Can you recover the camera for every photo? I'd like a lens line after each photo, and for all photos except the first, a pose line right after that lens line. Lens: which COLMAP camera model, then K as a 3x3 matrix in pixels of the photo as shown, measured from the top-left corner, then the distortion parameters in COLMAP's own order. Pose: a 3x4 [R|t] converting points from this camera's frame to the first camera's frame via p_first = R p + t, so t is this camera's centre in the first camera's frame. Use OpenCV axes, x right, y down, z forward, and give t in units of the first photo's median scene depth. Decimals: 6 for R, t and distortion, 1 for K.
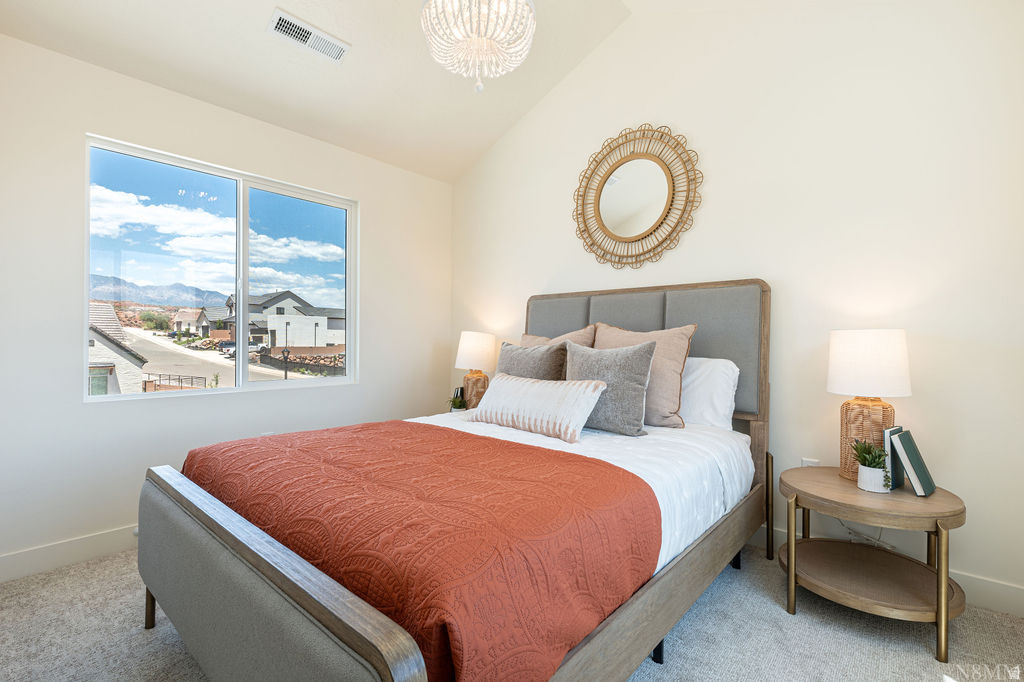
lens RADIAL K [[471.3, 0, 512.8], [0, 471.3, 337.8], [0, 0, 1]] dist [-0.000982, -0.000031]
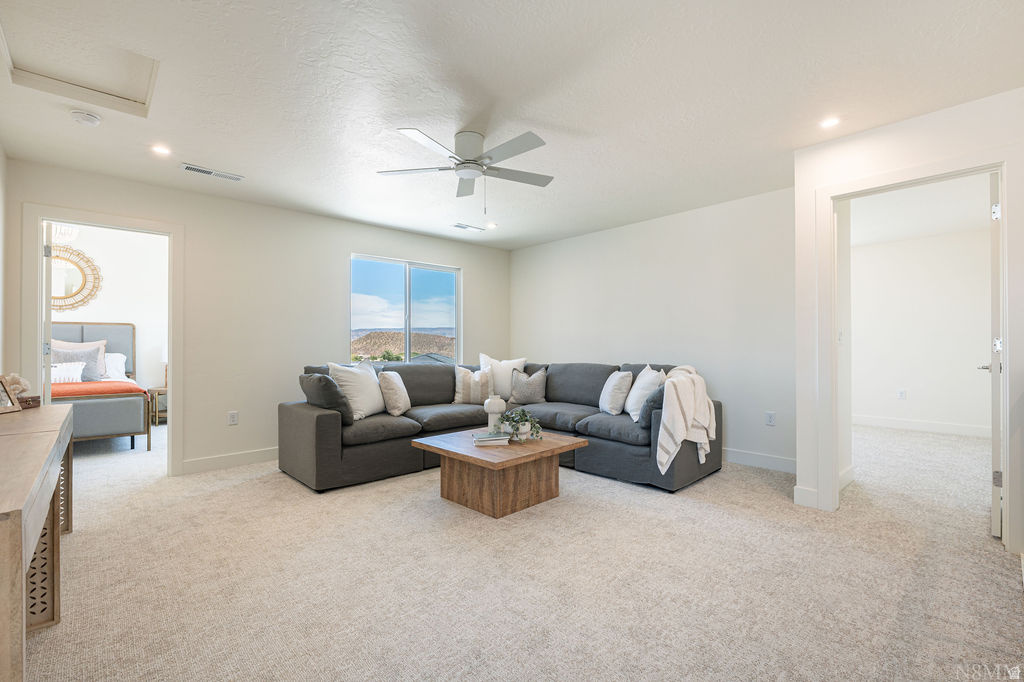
lens RADIAL K [[456.5, 0, 512.2], [0, 456.5, 340.3], [0, 0, 1]] dist [-0.000325, -0.000039]
pose [[0.088468, 0.007479, 0.996051, -1.677671], [0.008880, 0.999926, -0.008297, 0.011896], [-0.996039, 0.009579, 0.088395, -1.246332]]
